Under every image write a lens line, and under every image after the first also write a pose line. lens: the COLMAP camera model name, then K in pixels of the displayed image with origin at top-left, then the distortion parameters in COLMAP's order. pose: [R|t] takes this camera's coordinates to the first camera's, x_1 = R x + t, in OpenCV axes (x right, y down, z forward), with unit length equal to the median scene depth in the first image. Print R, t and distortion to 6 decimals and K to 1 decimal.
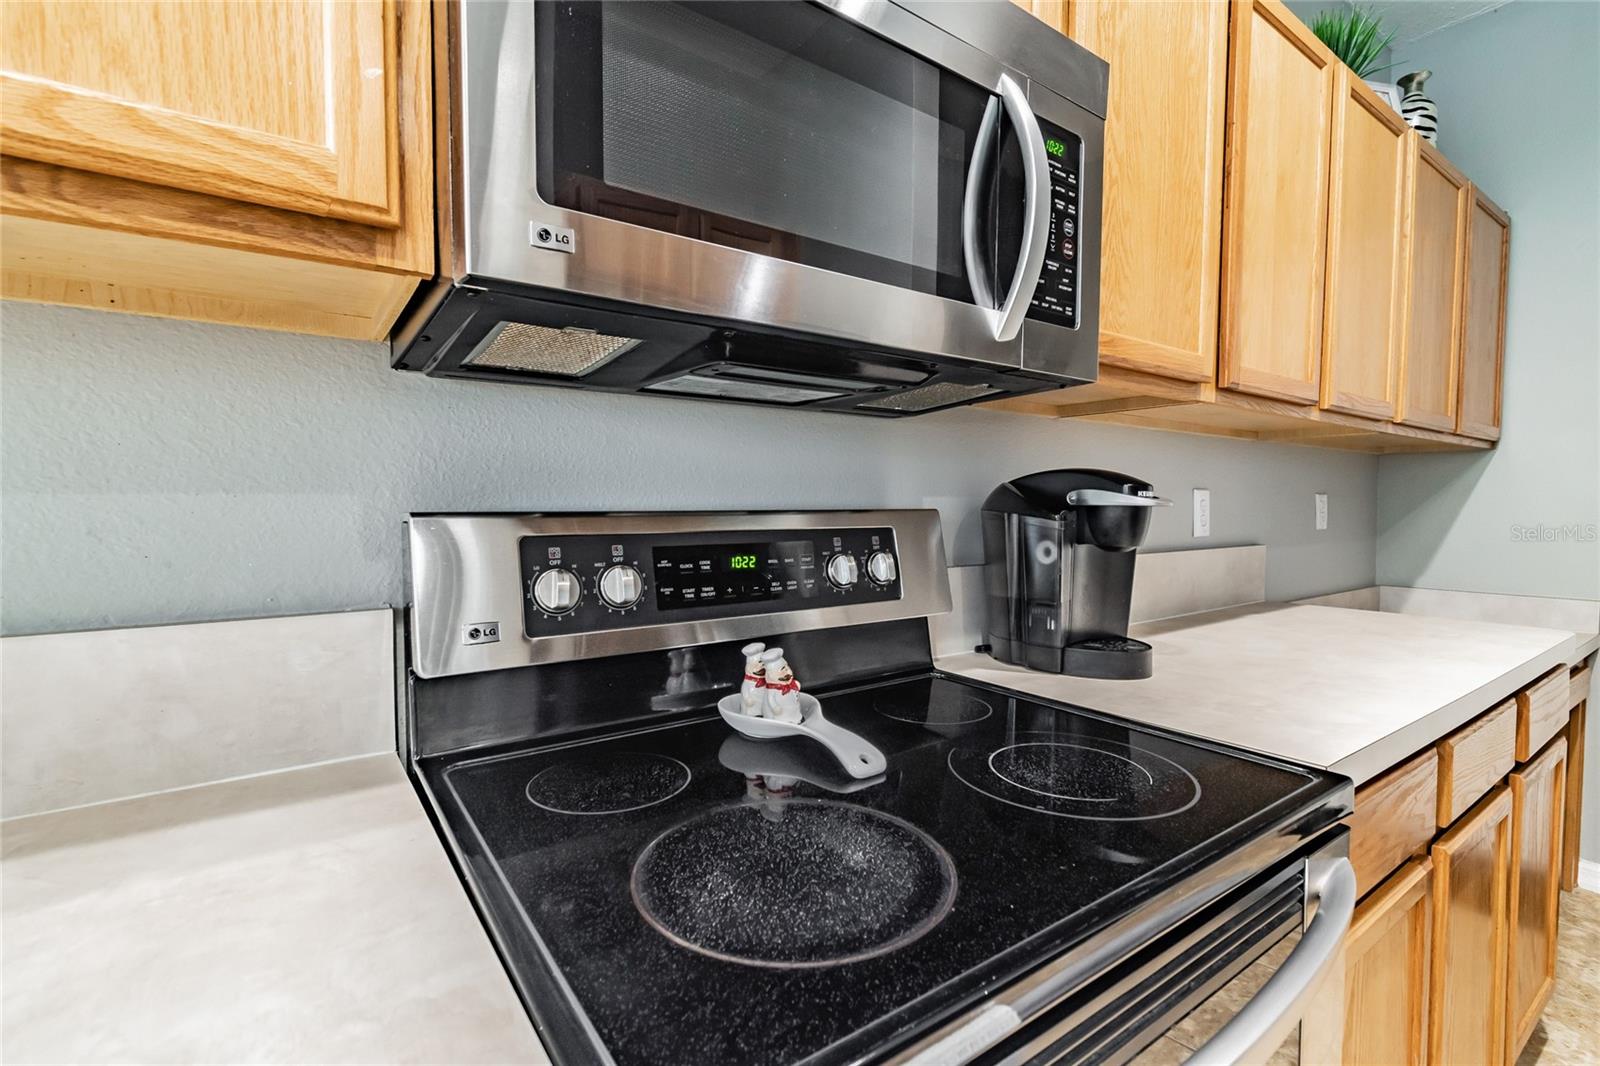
lens RADIAL K [[717.1, 0, 799.4], [0, 717.1, 539.4], [0, 0, 1]] dist [0.005399, -0.002419]
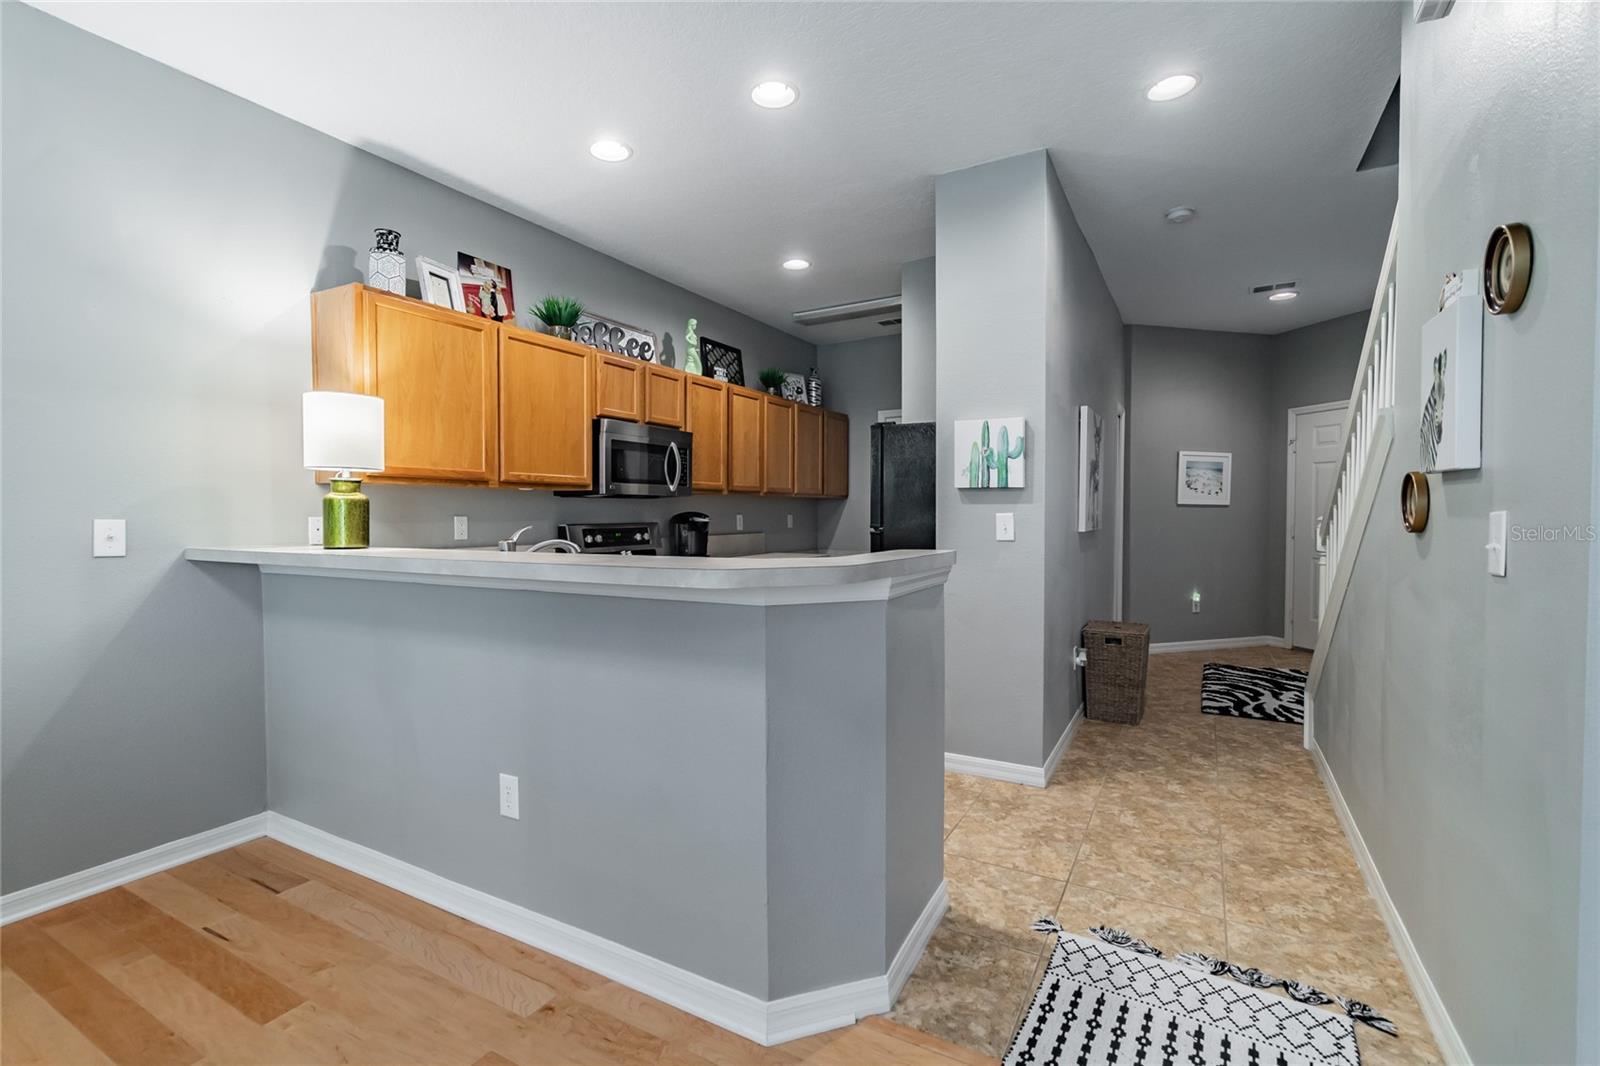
lens RADIAL K [[717.1, 0, 797.7], [0, 717.1, 536.9], [0, 0, 1]] dist [0.005399, -0.002419]
pose [[0.906829, -0.015207, 0.421223, -0.800692], [0.020847, 0.999744, -0.008787, 0.091233], [-0.420982, 0.016749, 0.906914, -3.005386]]
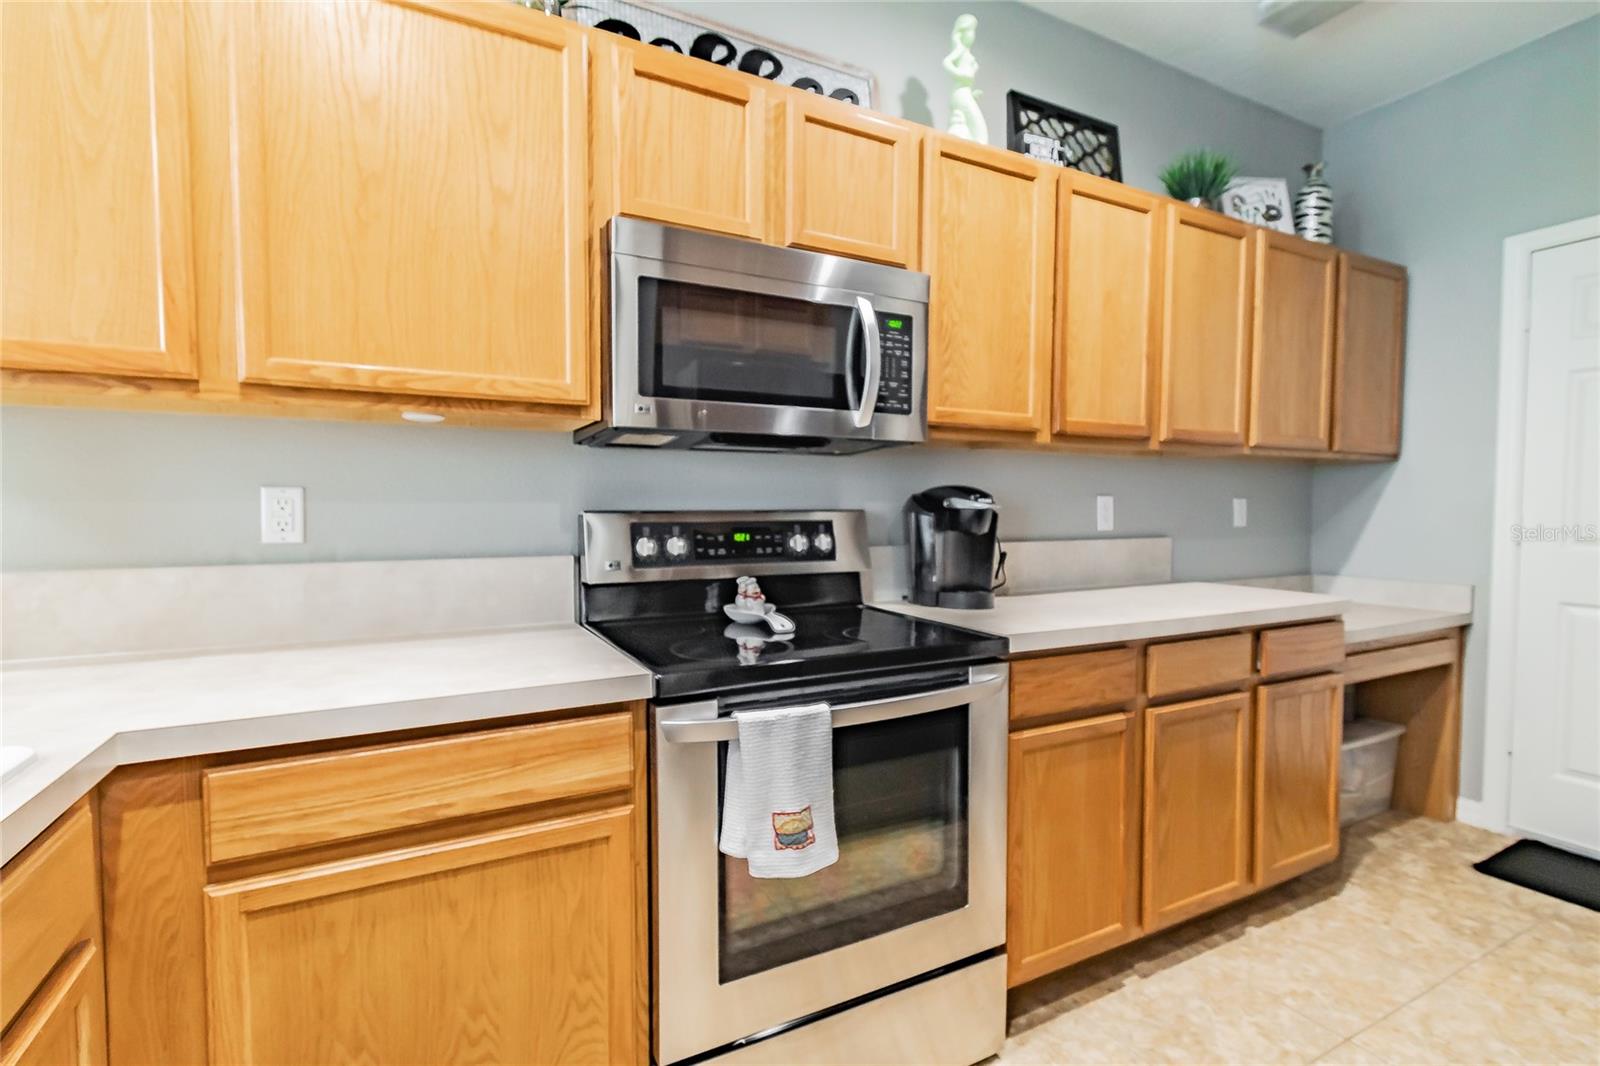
lens RADIAL K [[717.1, 0, 793.5], [0, 717.1, 543.9], [0, 0, 1]] dist [0.005399, -0.002419]
pose [[0.989336, 0.007258, -0.145471, 0.281877], [-0.006790, 0.999970, 0.003714, 0.034175], [0.145494, -0.002687, 0.989356, -0.733555]]
